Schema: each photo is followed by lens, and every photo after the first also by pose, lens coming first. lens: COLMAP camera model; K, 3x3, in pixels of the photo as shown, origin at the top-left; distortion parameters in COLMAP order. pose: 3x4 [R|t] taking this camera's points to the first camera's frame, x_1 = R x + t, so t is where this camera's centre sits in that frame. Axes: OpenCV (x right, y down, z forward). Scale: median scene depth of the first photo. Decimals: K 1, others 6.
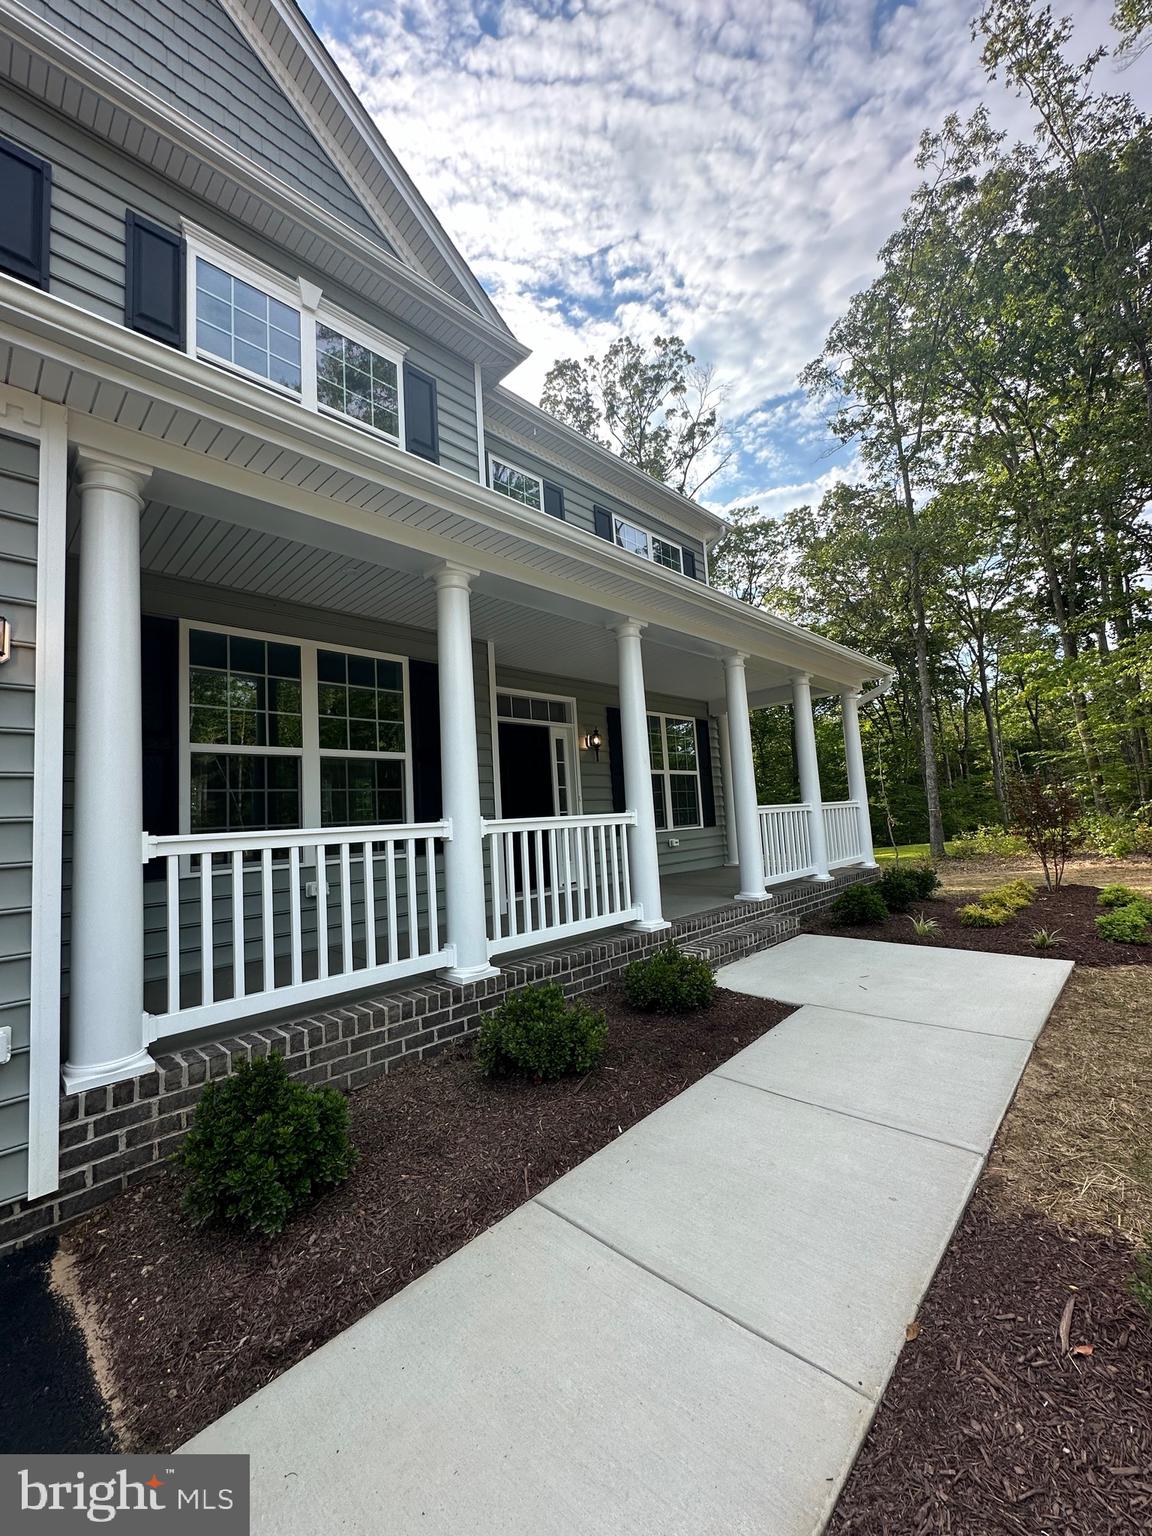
lens RADIAL K [[617.4, 0, 576.0], [0, 617.4, 768.0], [0, 0, 1]] dist [-0.001002, 0.000358]
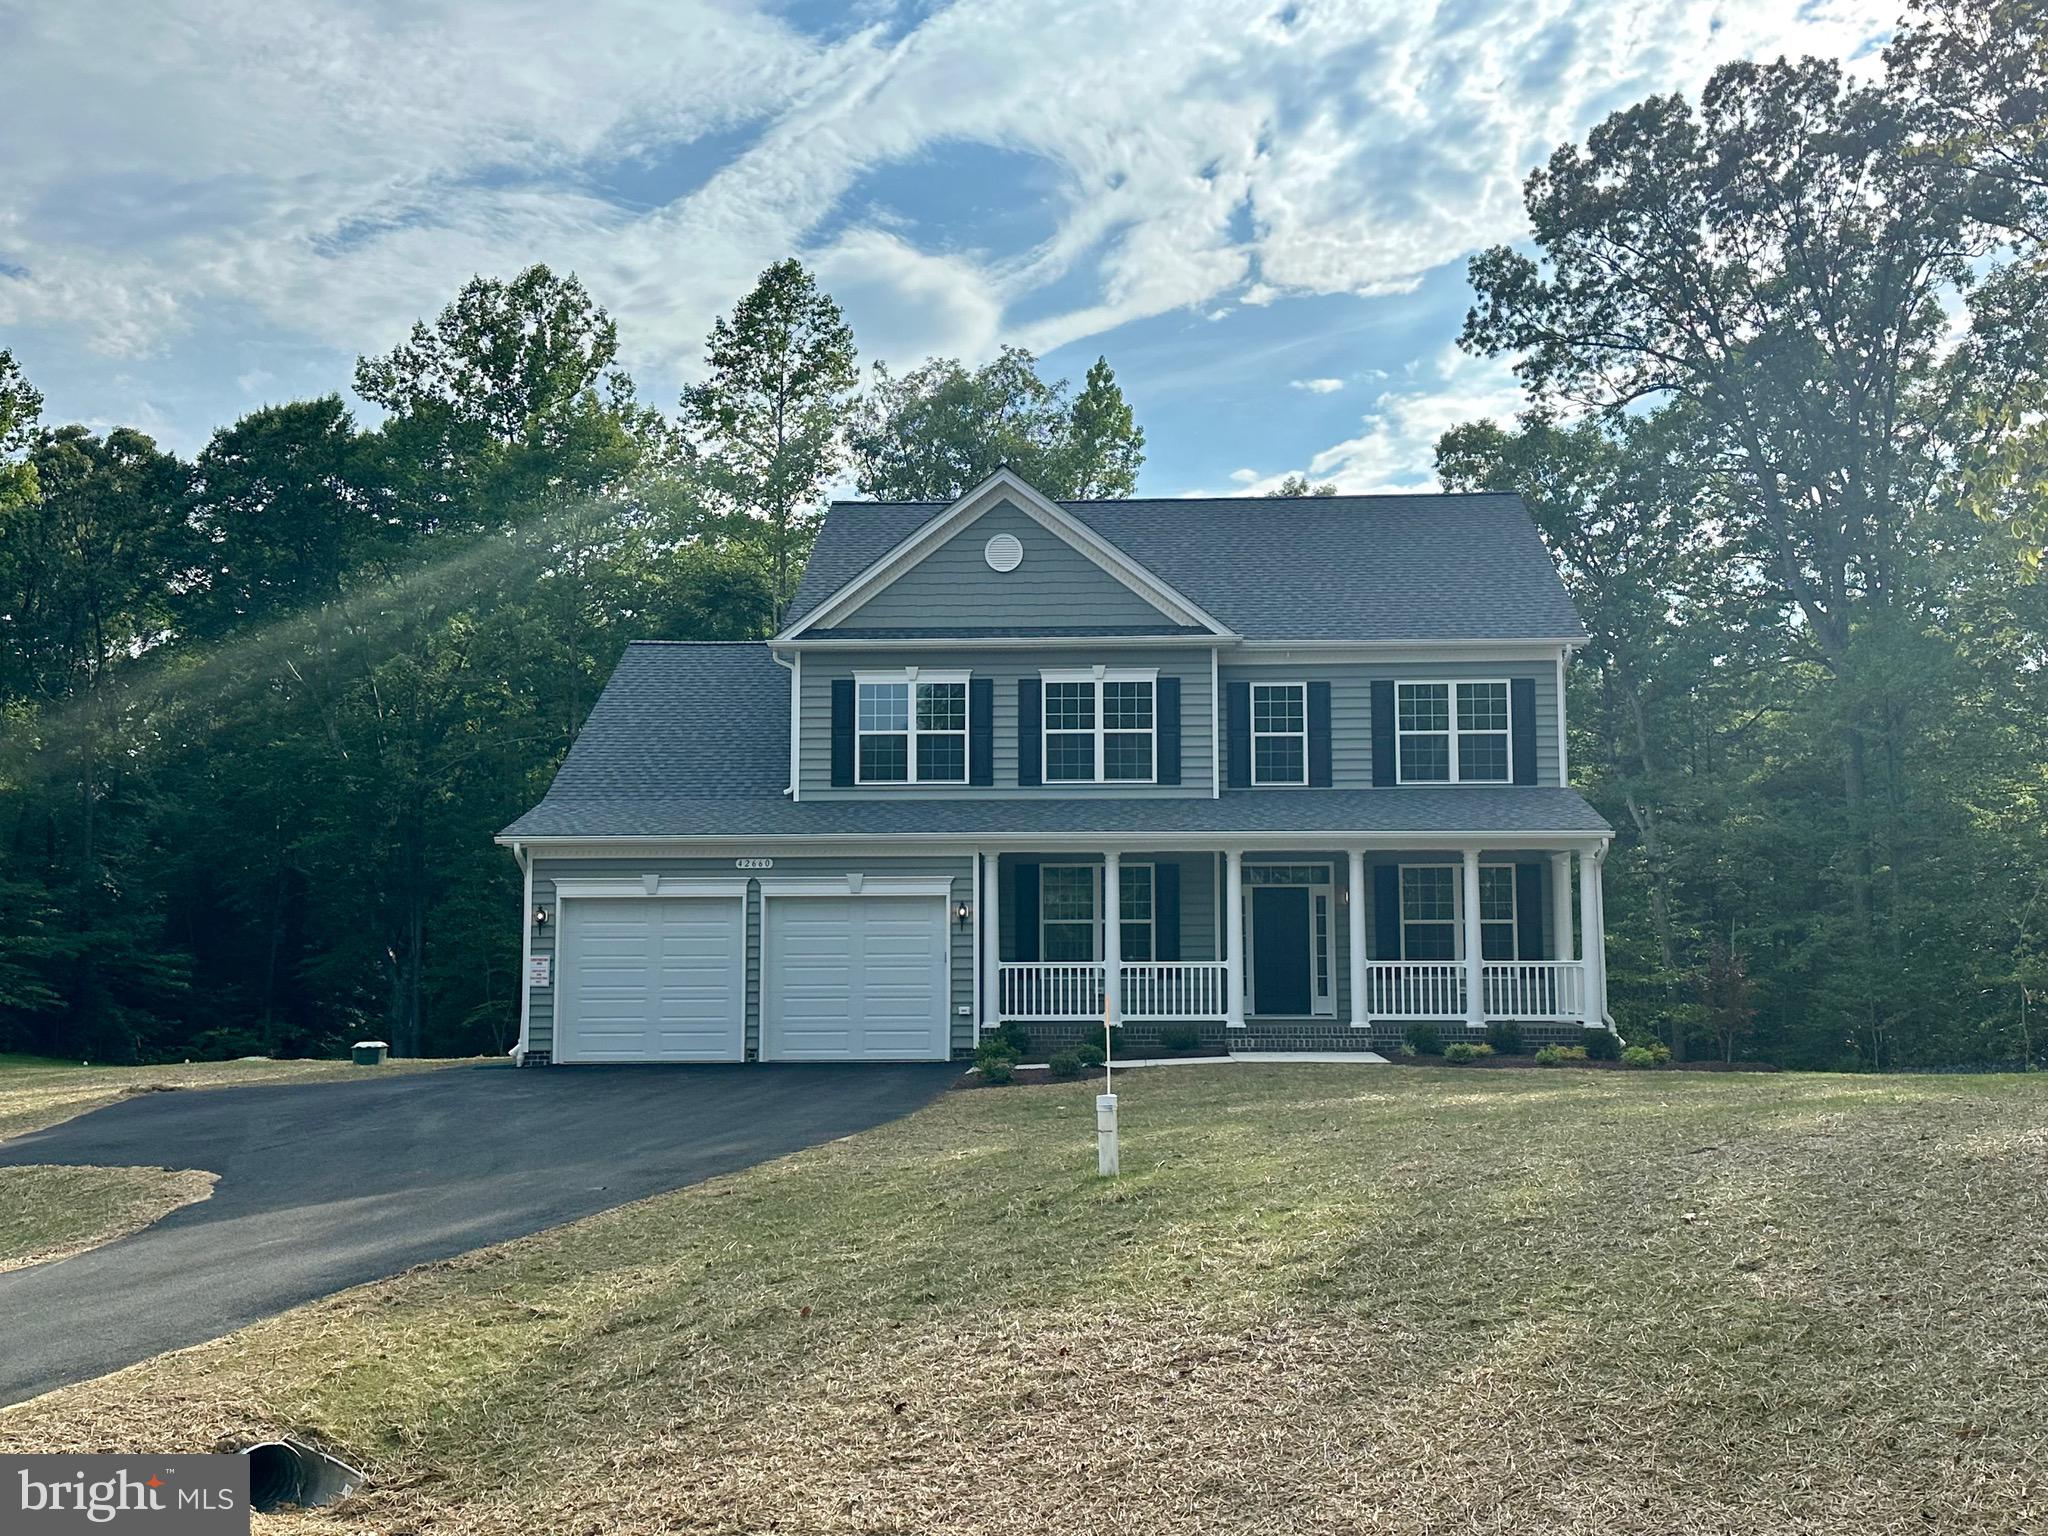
lens RADIAL K [[2082.4, 0, 1024.0], [0, 2082.4, 768.0], [0, 0, 1]] dist [0.001088, 0.000093]
pose [[0.659973, -0.015345, -0.751133, 4.916610], [0.030529, 0.999513, 0.006405, -0.629785], [0.750669, -0.027158, 0.660120, -3.948852]]
